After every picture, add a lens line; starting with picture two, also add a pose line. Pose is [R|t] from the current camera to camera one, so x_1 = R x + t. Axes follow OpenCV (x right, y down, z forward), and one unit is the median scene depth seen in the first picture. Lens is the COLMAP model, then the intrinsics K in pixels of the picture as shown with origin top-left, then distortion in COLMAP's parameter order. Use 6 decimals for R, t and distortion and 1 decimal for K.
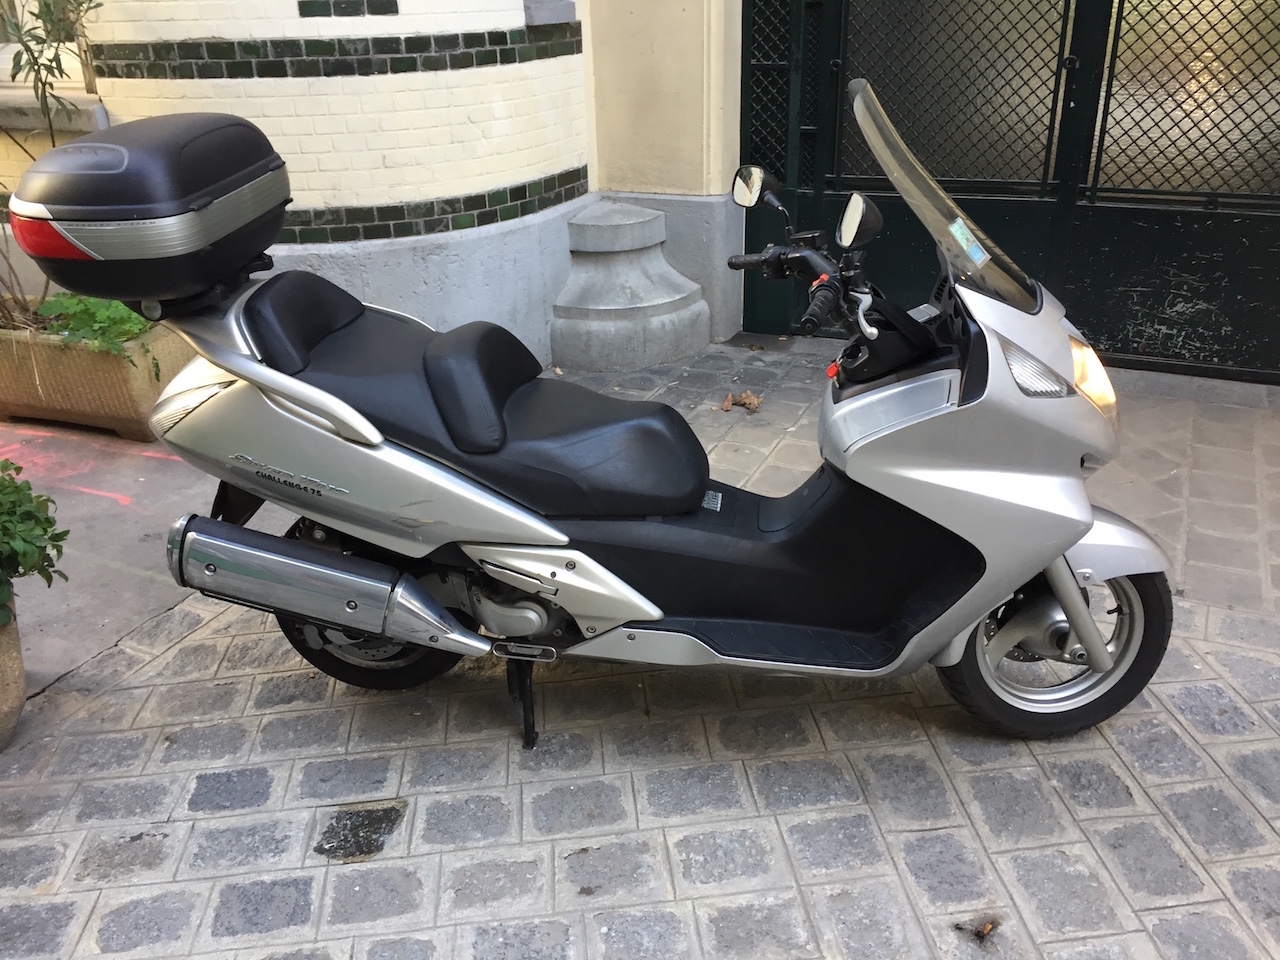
lens RADIAL K [[1088.9, 0, 641.8], [0, 1088.9, 471.6], [0, 0, 1]] dist [0.088886, -0.118900]
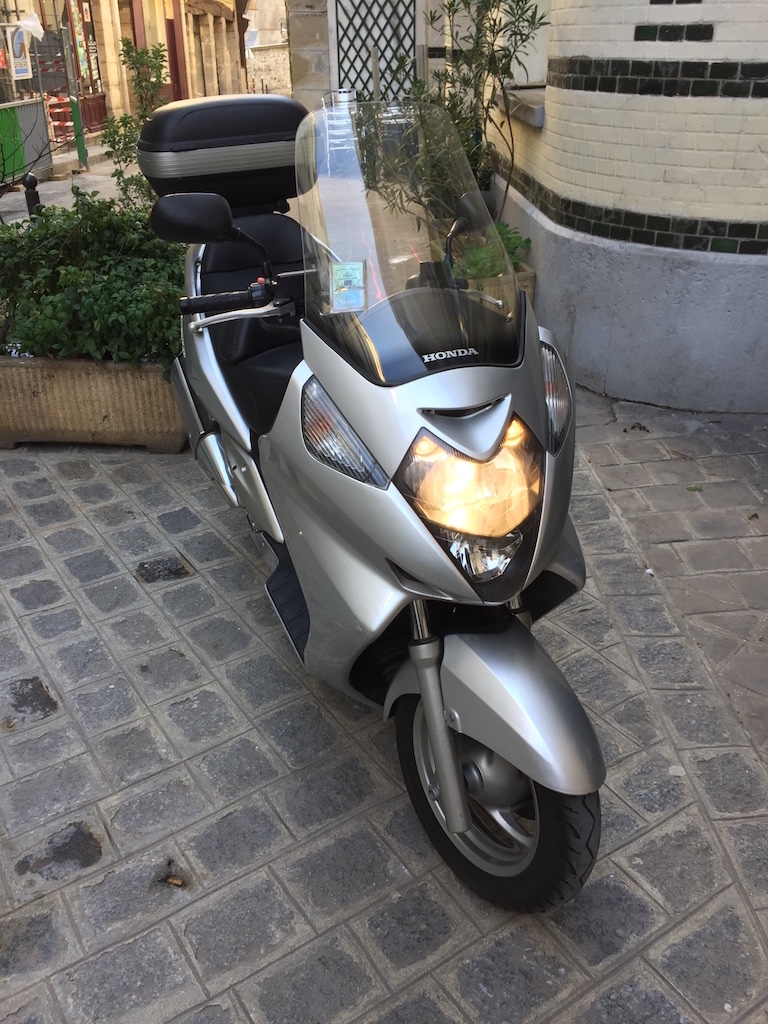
lens RADIAL K [[871.1, 0, 390.5], [0, 871.1, 511.9], [0, 0, 1]] dist [0.088886, -0.118900]
pose [[0.469794, 0.439116, -0.765814, 0.685196], [-0.369621, 0.885649, 0.281082, -0.184367], [0.801670, 0.151010, 0.578378, 0.437943]]
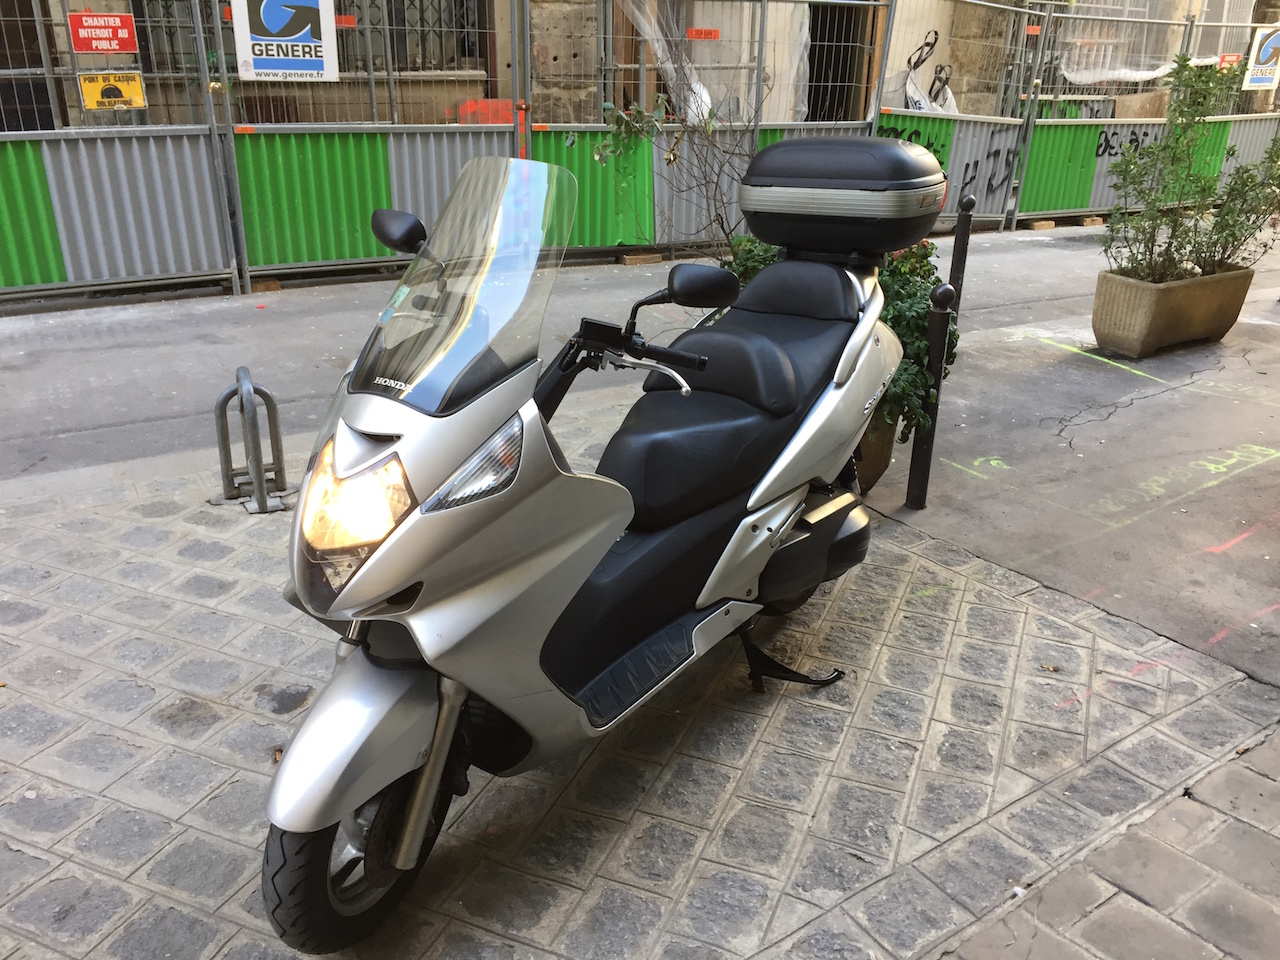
lens RADIAL K [[1088.9, 0, 641.8], [0, 1088.9, 471.6], [0, 0, 1]] dist [0.088886, -0.118900]
pose [[-0.484401, 0.351740, -0.801021, 0.757626], [-0.361092, 0.753595, 0.549278, -0.528802], [0.796849, 0.555313, -0.238032, 1.075178]]
